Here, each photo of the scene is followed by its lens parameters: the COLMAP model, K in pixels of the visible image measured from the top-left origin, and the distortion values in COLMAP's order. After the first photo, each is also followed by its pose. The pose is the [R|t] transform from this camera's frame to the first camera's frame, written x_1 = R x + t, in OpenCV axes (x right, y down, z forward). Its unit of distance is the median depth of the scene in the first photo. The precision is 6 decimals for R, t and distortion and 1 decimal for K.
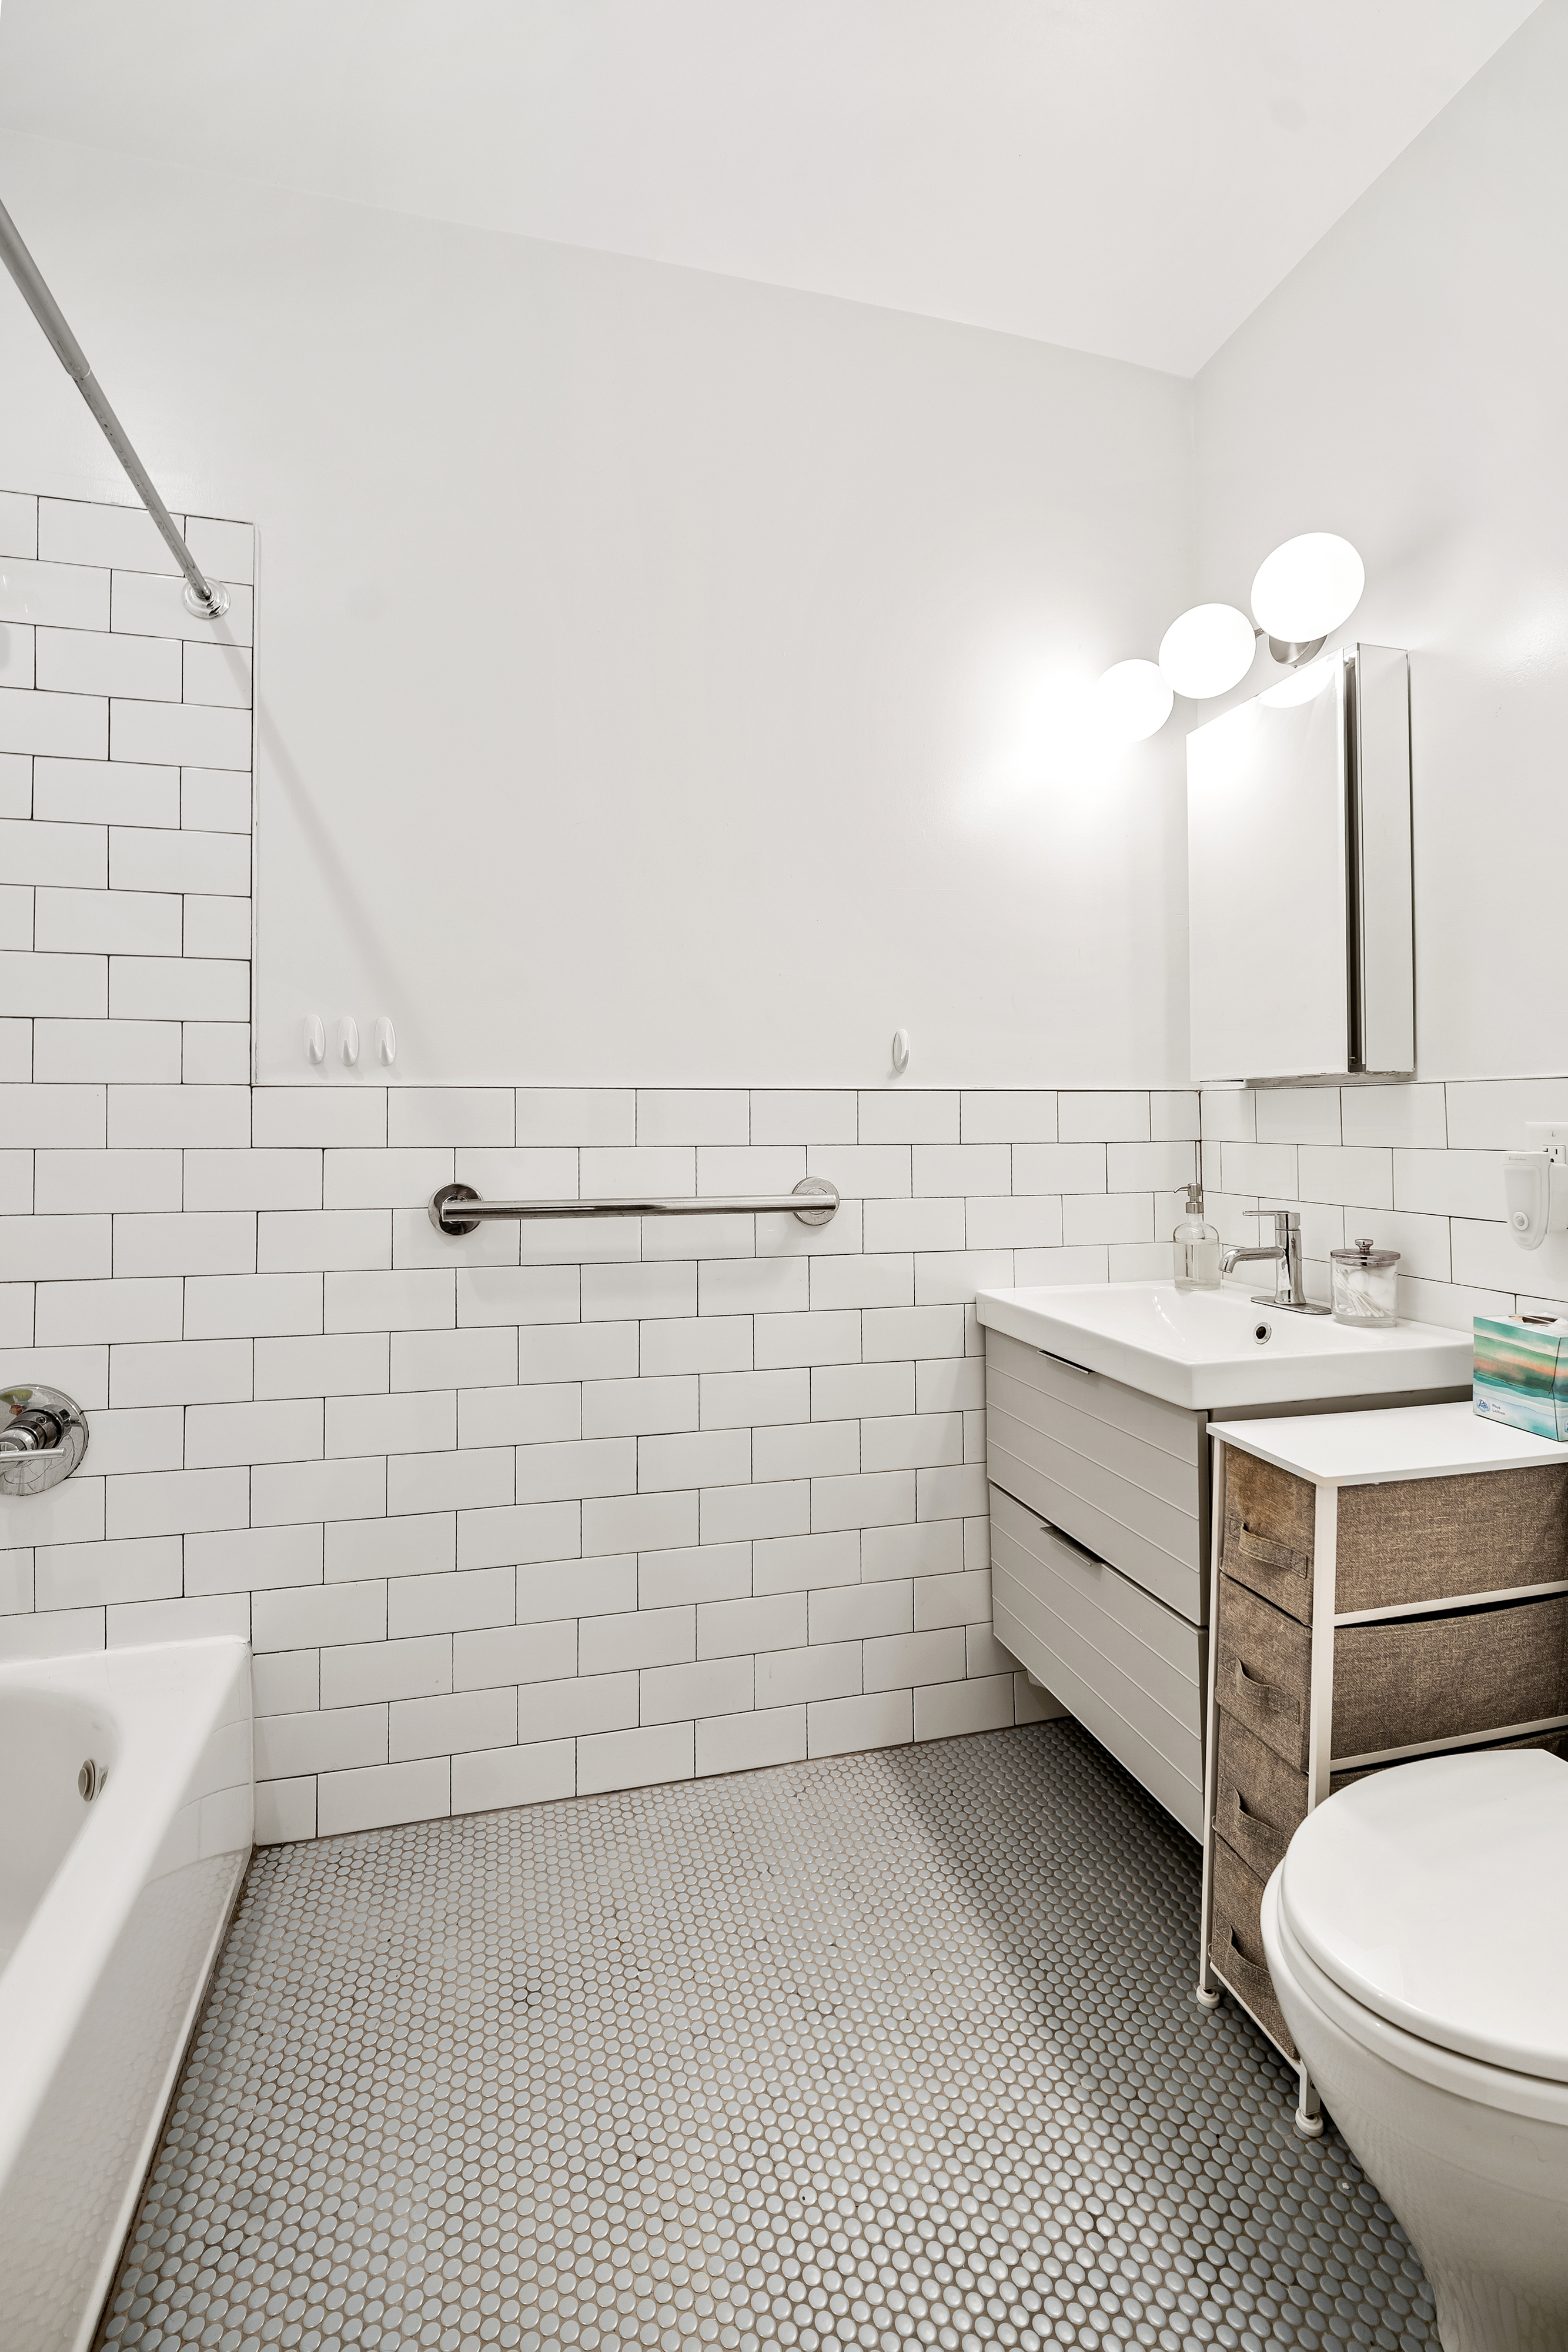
lens RADIAL K [[1031.2, 0, 780.4], [0, 1031.2, 1175.8], [0, 0, 1]] dist [-0.001243, -0.000061]
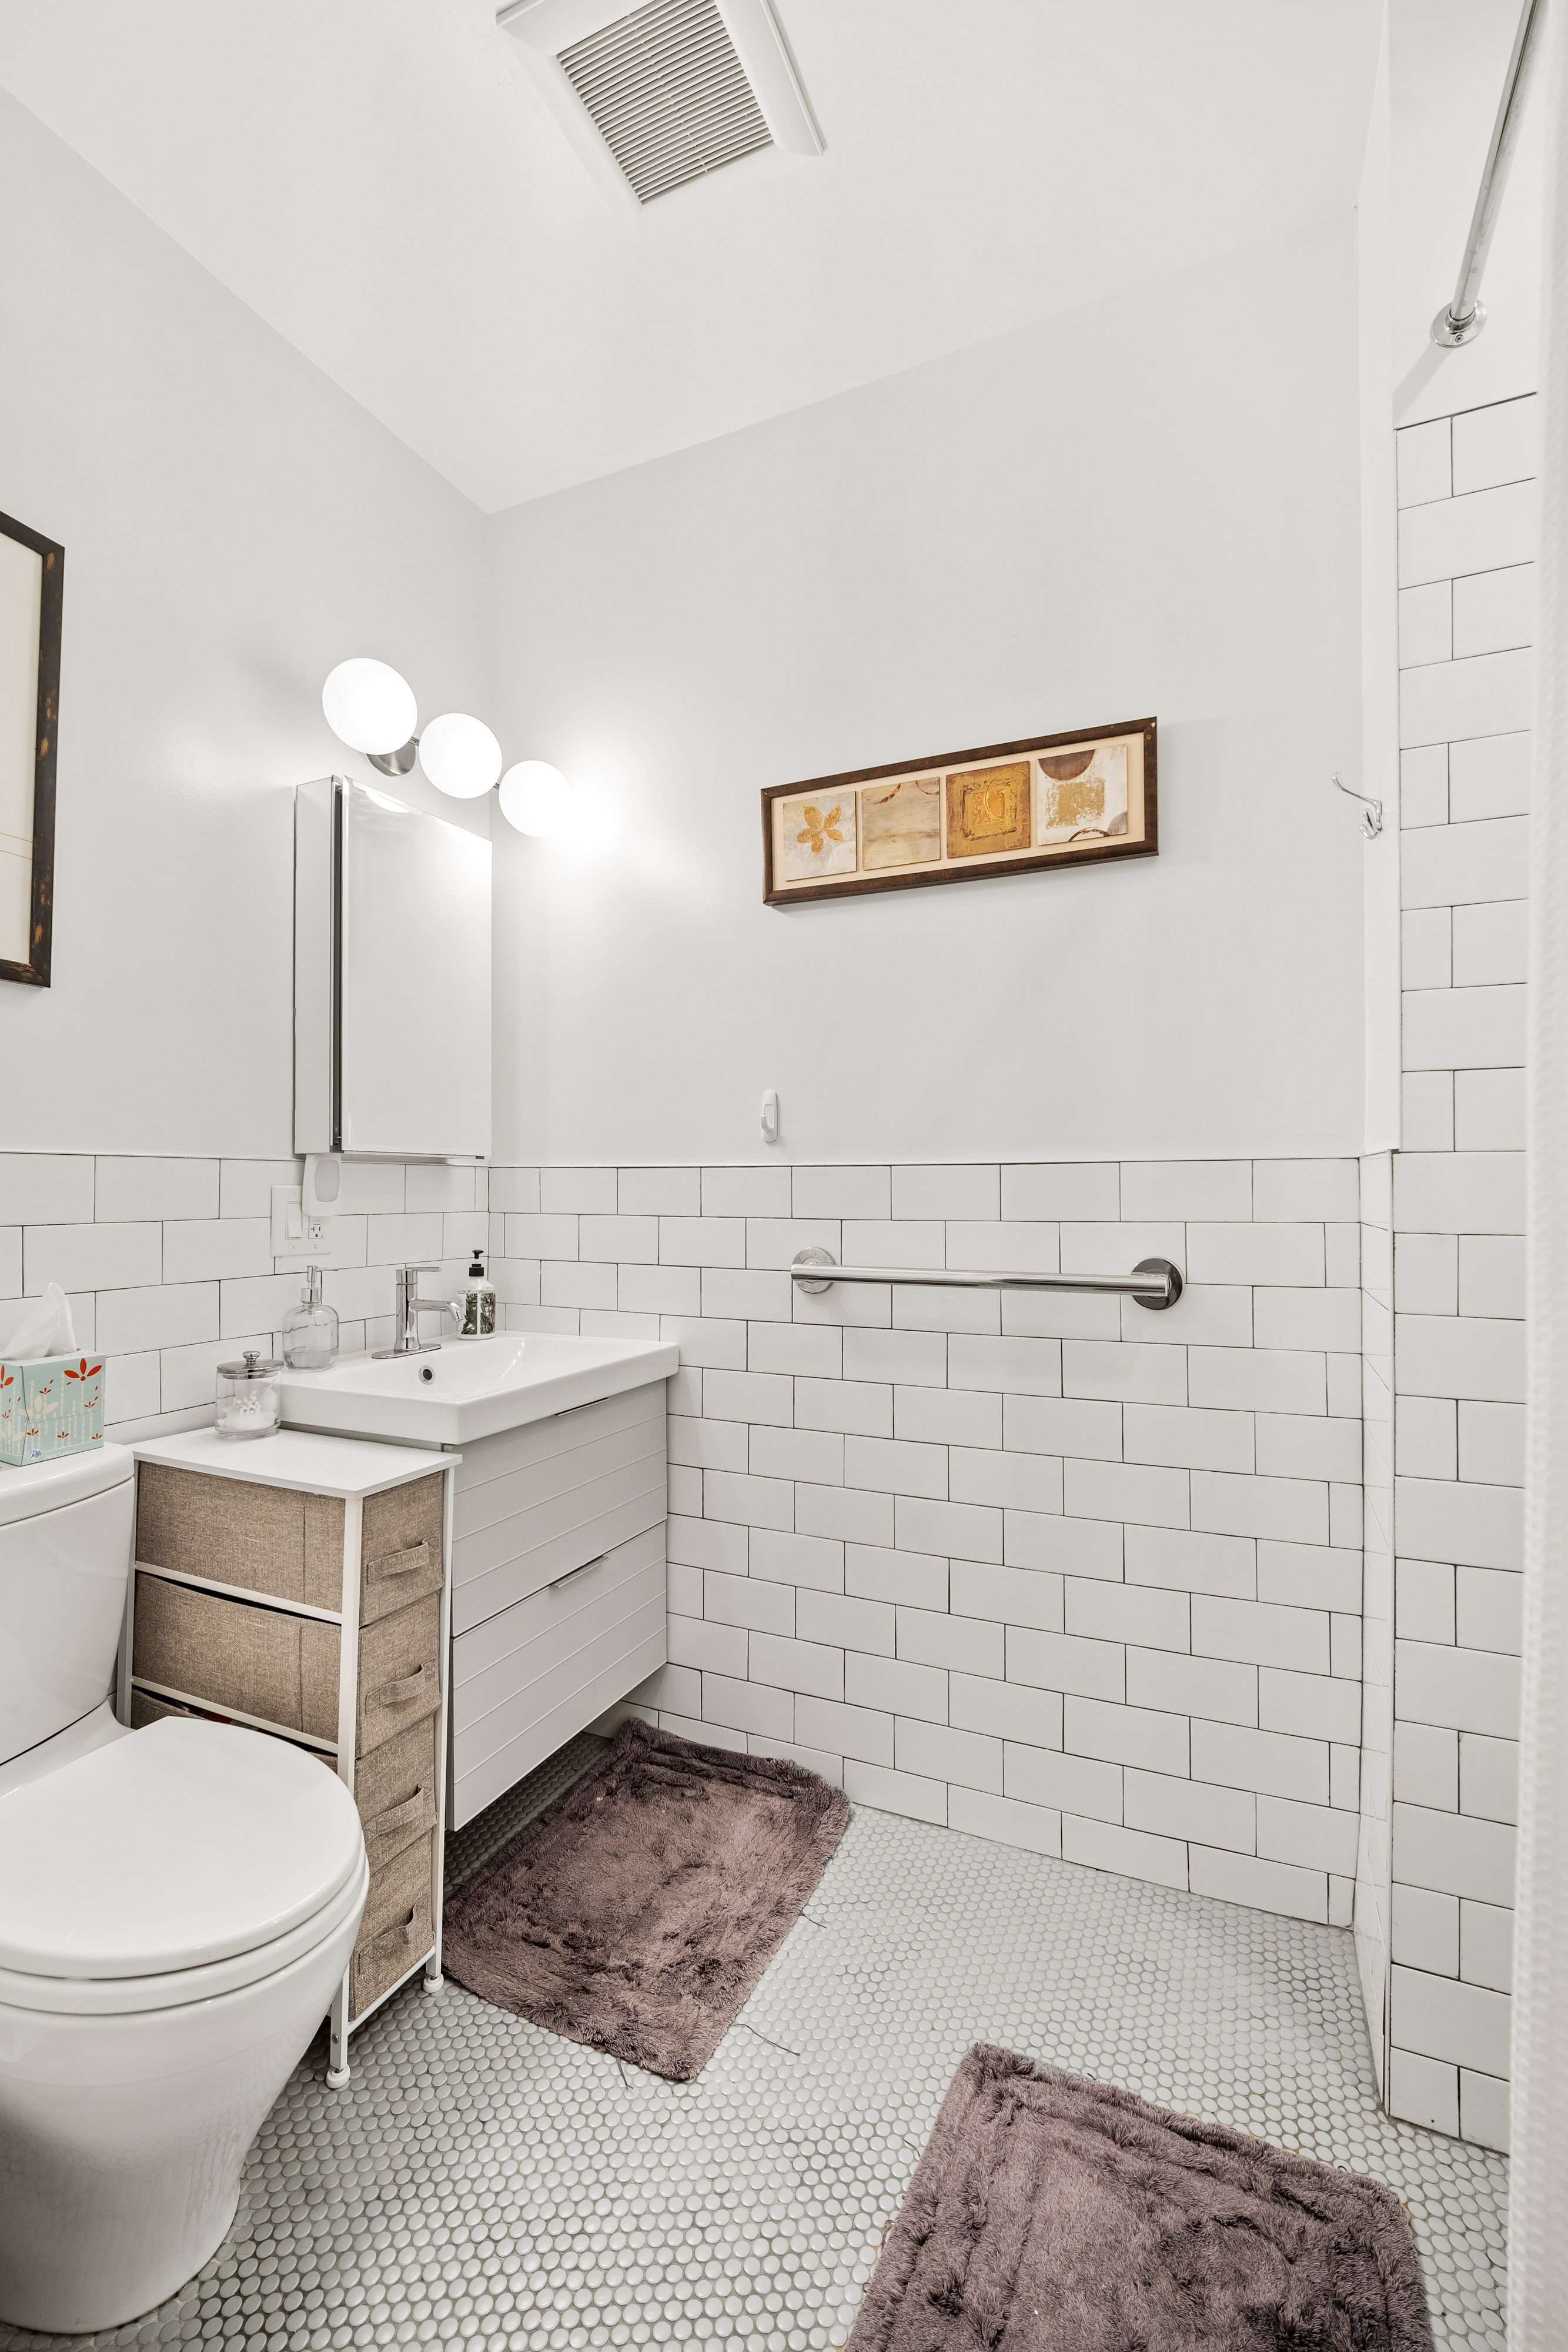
lens RADIAL K [[1031.2, 0, 784.3], [0, 1031.2, 1180.8], [0, 0, 1]] dist [-0.001243, -0.000061]
pose [[0.773916, -0.007046, -0.633248, 0.620576], [-0.035778, 0.997855, -0.054828, -0.007473], [0.632276, 0.065088, 0.772004, 0.145484]]
